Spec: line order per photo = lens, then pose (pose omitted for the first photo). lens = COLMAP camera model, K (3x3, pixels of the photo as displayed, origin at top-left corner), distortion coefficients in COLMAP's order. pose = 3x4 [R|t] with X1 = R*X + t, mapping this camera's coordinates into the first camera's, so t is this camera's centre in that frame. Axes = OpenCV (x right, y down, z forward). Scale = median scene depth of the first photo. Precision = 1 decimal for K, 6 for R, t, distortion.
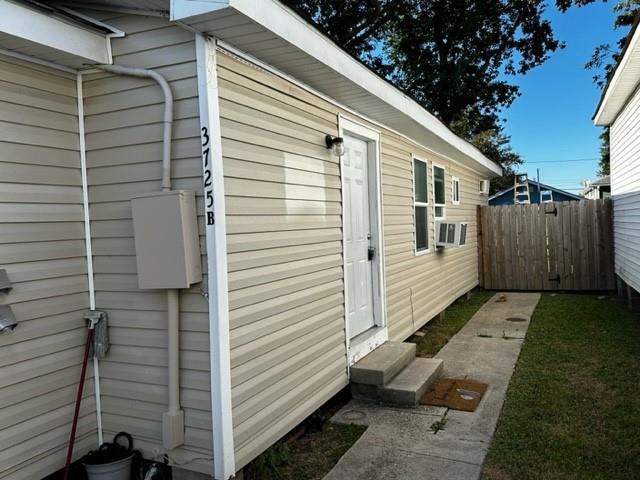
lens RADIAL K [[504.7, 0, 320.0], [0, 504.7, 240.0], [0, 0, 1]] dist [0.003518, -0.073662]
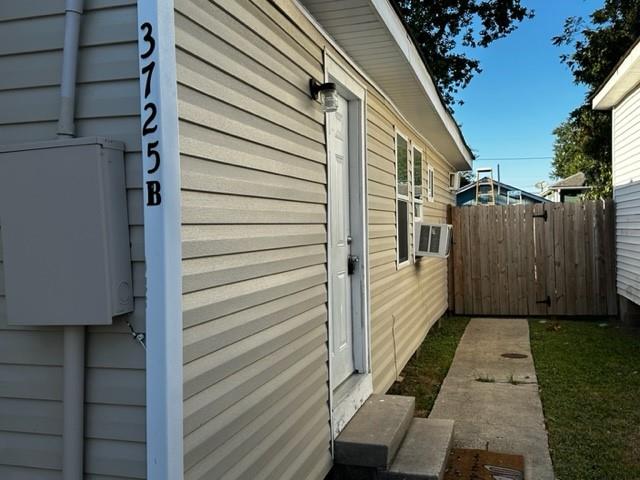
lens RADIAL K [[632.9, 0, 319.1], [0, 632.9, 235.0], [0, 0, 1]] dist [0.007794, -0.010934]
pose [[0.985862, 0.016967, 0.166697, -0.069716], [-0.012878, 0.999590, -0.025583, 0.007197], [-0.167063, 0.023075, 0.985676, 0.138842]]
